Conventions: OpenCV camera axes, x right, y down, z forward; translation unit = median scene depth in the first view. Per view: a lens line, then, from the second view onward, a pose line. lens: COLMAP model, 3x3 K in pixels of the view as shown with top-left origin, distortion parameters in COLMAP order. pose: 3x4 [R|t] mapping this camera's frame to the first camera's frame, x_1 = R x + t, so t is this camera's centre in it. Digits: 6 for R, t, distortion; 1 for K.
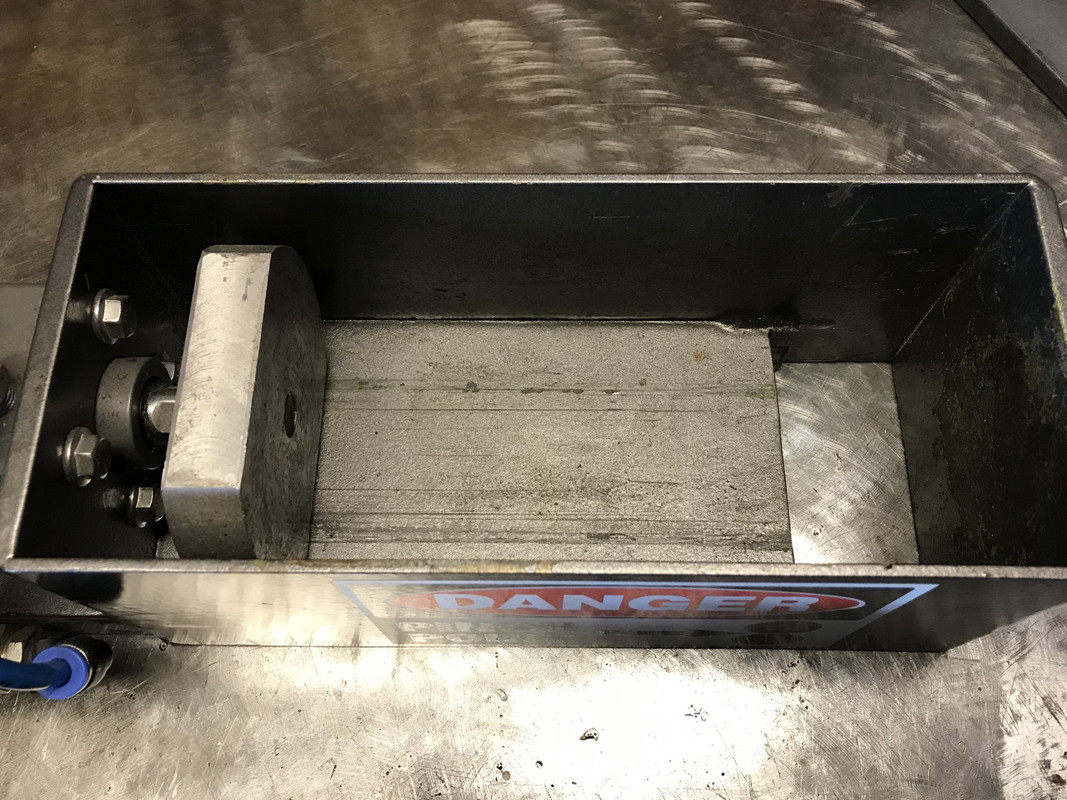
lens RADIAL K [[874.4, 0, 533.5], [0, 874.4, 400.0], [0, 0, 1]] dist [0.015224, 0.008370]
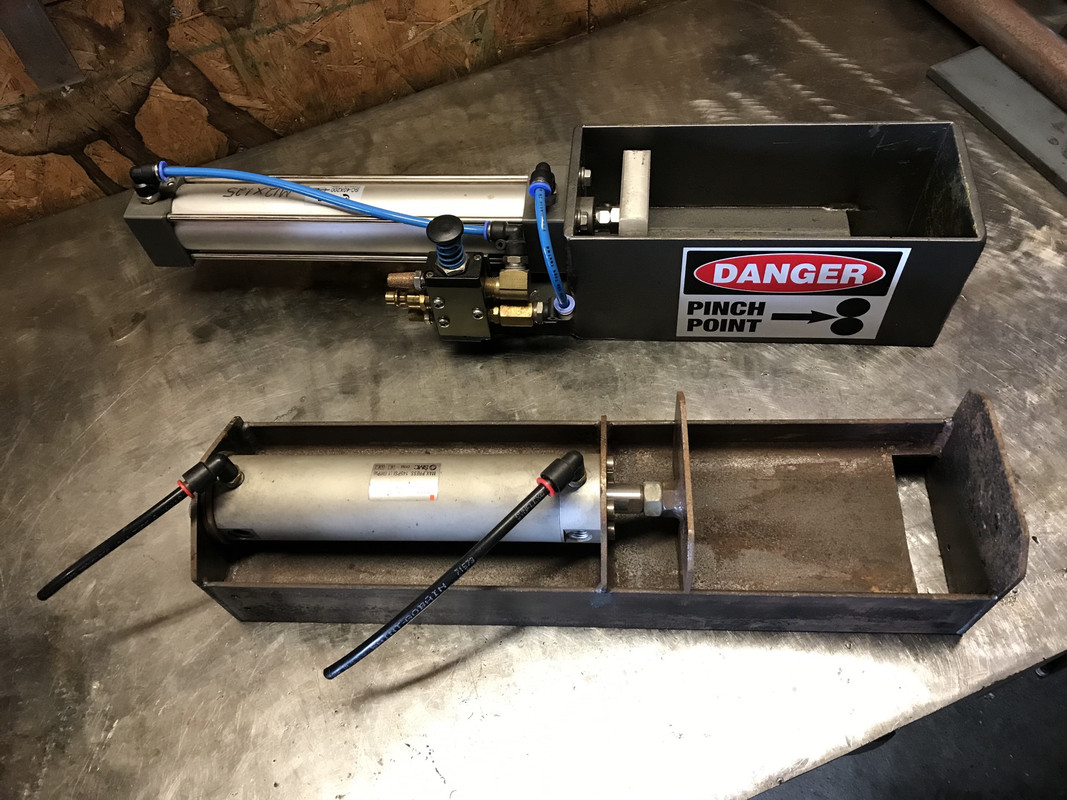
lens RADIAL K [[874.4, 0, 533.5], [0, 874.4, 400.0], [0, 0, 1]] dist [0.015224, 0.008370]
pose [[0.994426, 0.025313, -0.102353, -0.225508], [-0.045570, 0.978588, -0.200720, 0.698390], [0.095080, 0.204265, 0.974287, -0.912973]]
